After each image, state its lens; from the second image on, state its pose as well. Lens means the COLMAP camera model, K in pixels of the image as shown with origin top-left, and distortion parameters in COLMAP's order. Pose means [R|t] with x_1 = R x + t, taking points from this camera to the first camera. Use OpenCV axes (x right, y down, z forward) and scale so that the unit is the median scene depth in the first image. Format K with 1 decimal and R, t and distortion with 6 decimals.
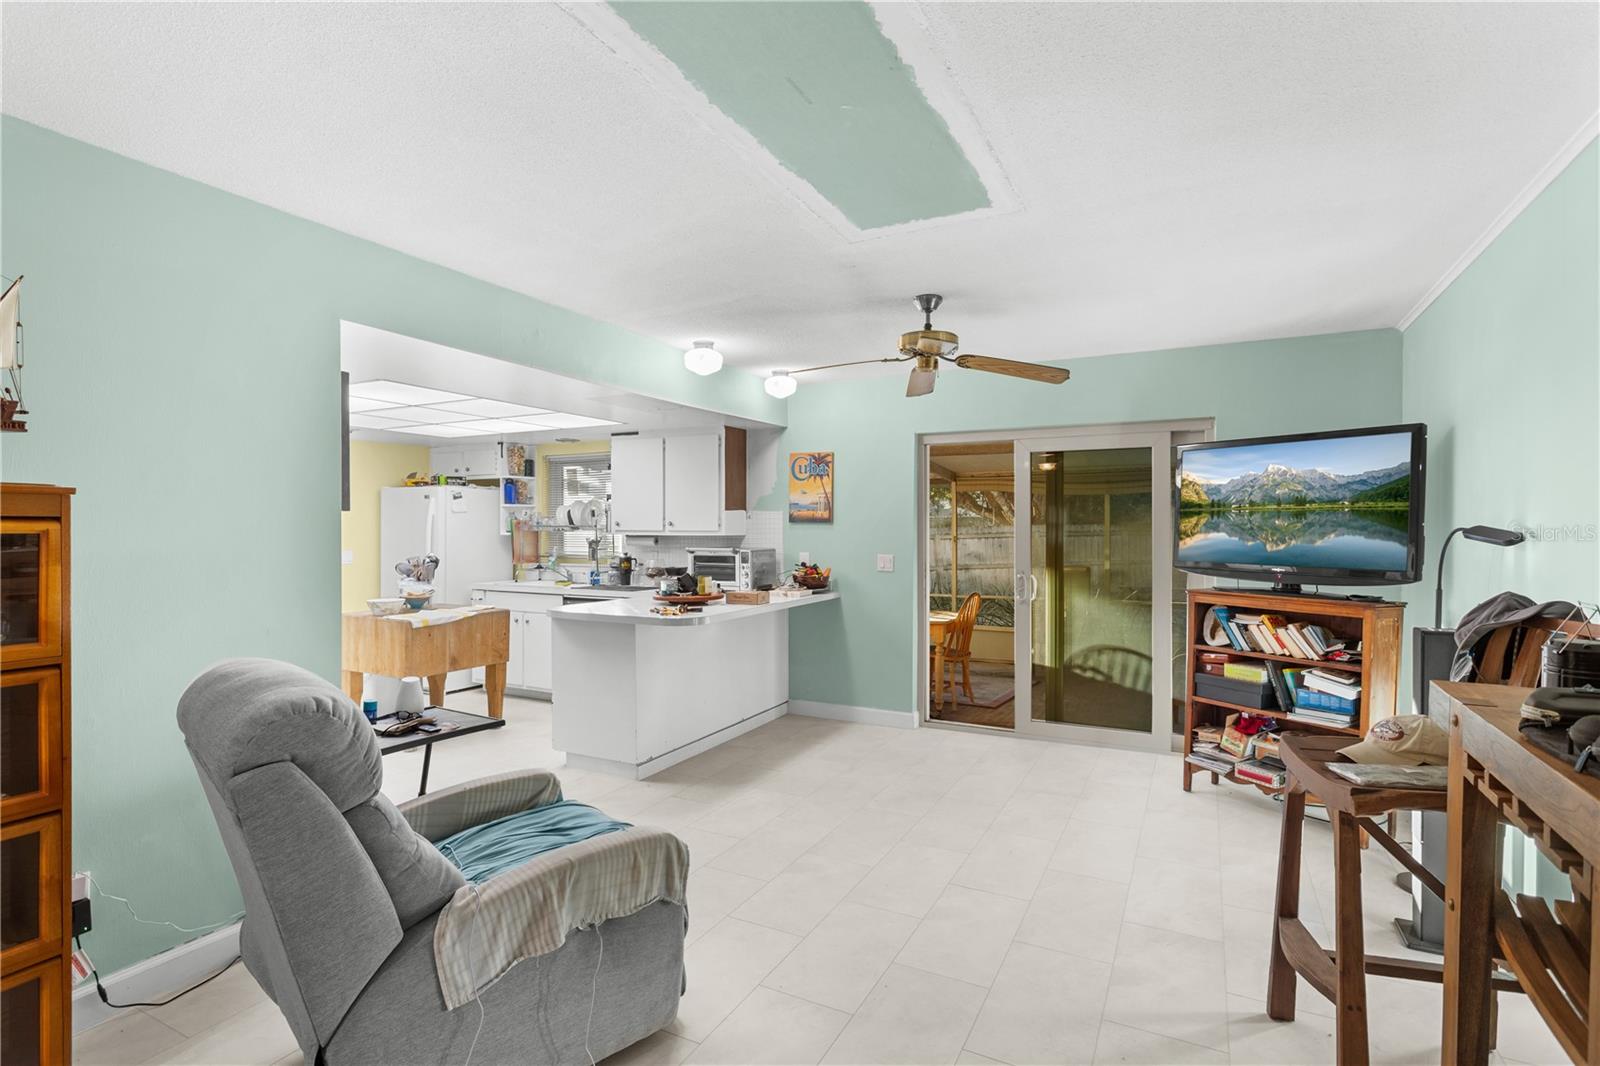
lens RADIAL K [[766.9, 0, 800.0], [0, 766.9, 533.0], [0, 0, 1]] dist [0.001934, 0.000187]
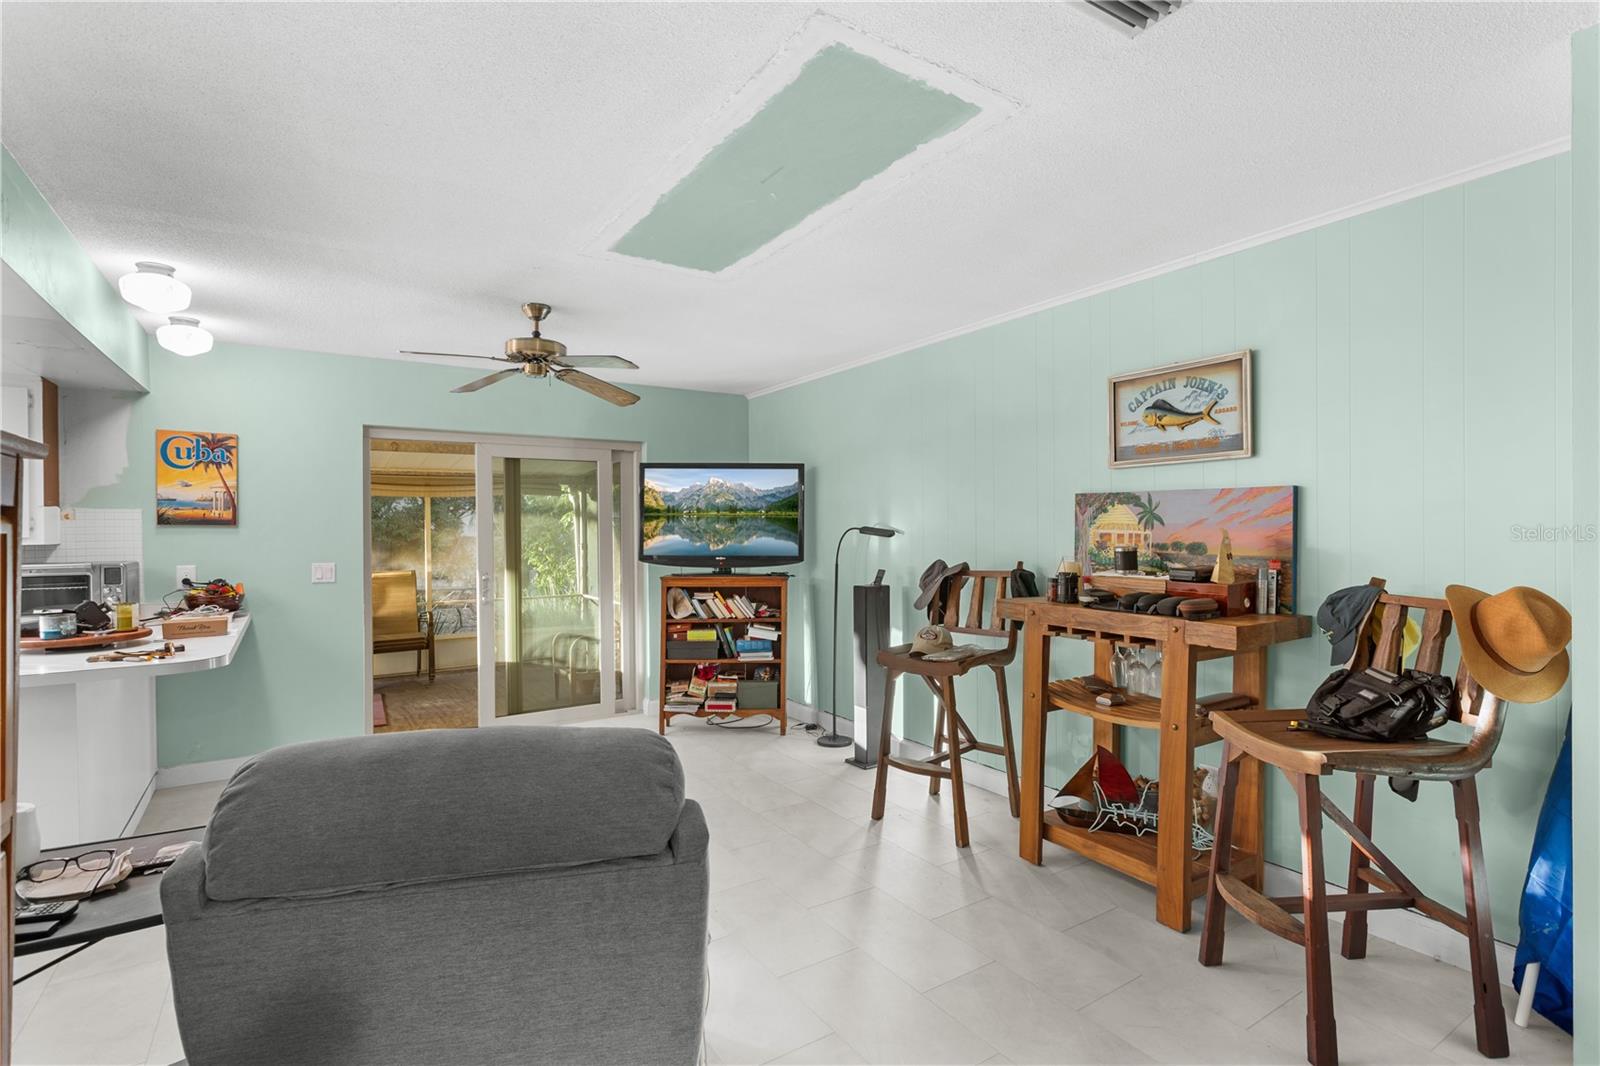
lens RADIAL K [[766.9, 0, 800.0], [0, 766.9, 533.0], [0, 0, 1]] dist [0.001934, 0.000187]
pose [[0.499536, -0.009300, 0.866243, -0.504865], [0.012664, 0.999914, 0.003433, -0.001401], [-0.866200, 0.009255, 0.499611, 0.166931]]
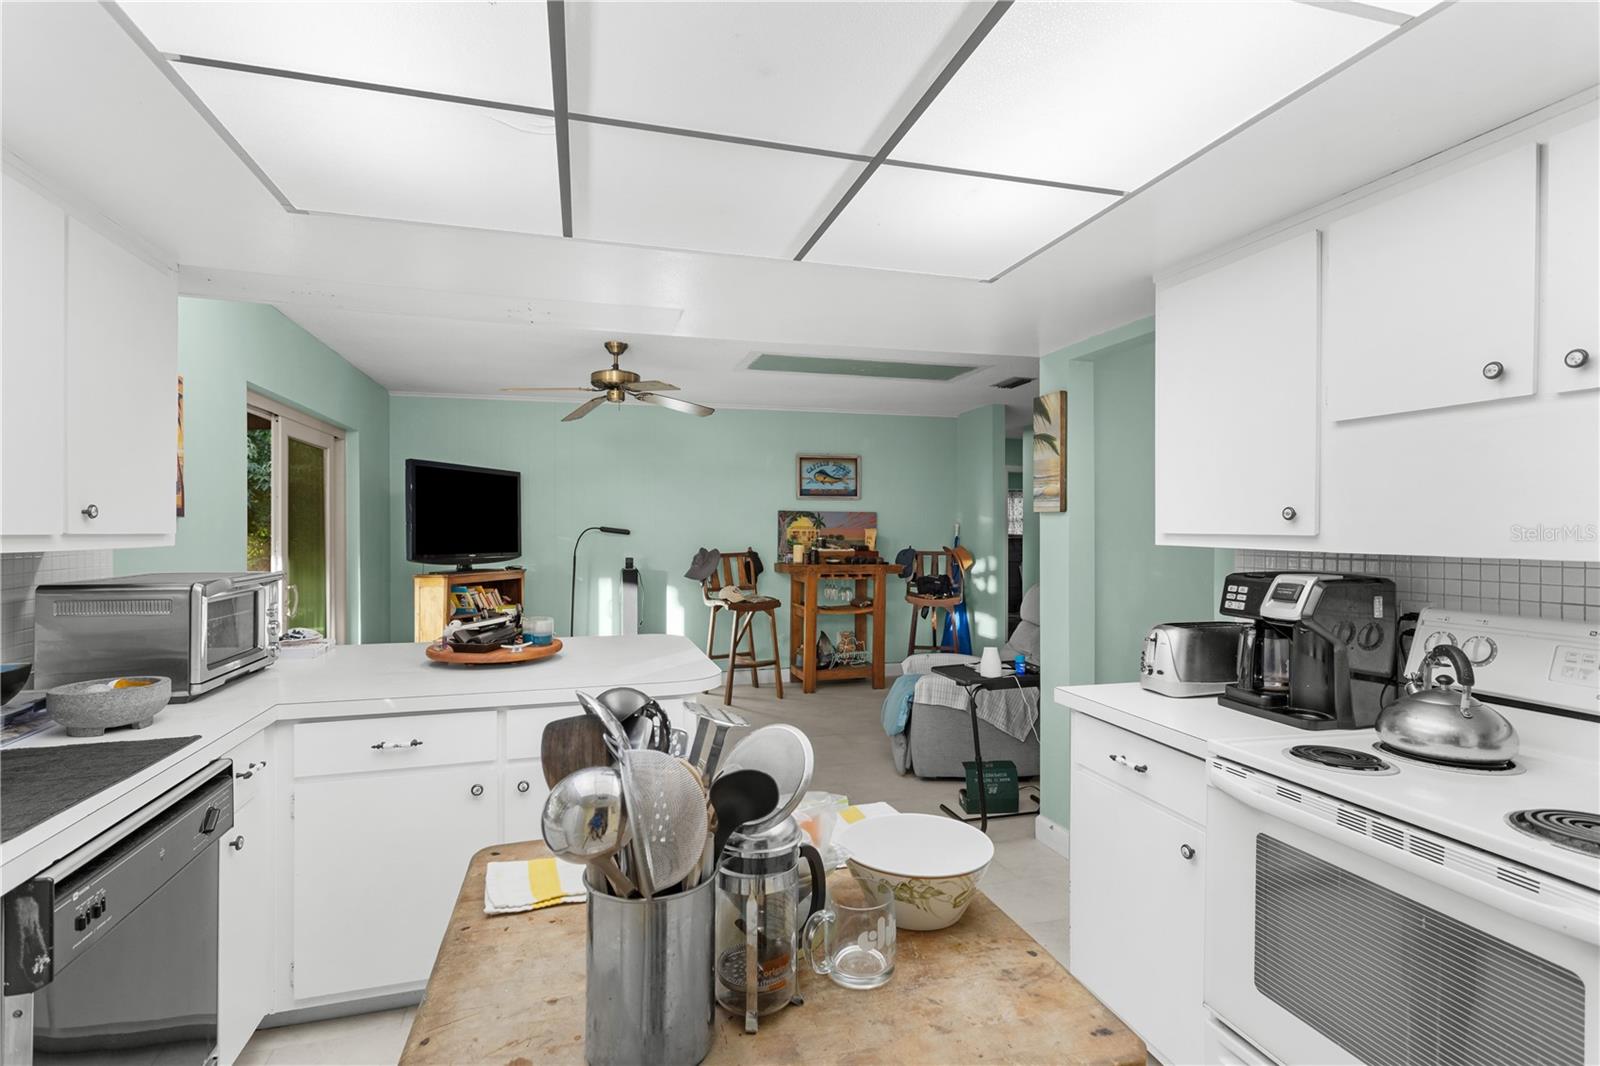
lens RADIAL K [[766.9, 0, 800.0], [0, 766.9, 533.0], [0, 0, 1]] dist [0.001934, 0.000187]
pose [[-0.679964, -0.003541, 0.733237, -0.878064], [0.006267, 0.999924, 0.010640, -0.007843], [-0.733219, 0.011830, -0.679890, 1.498346]]
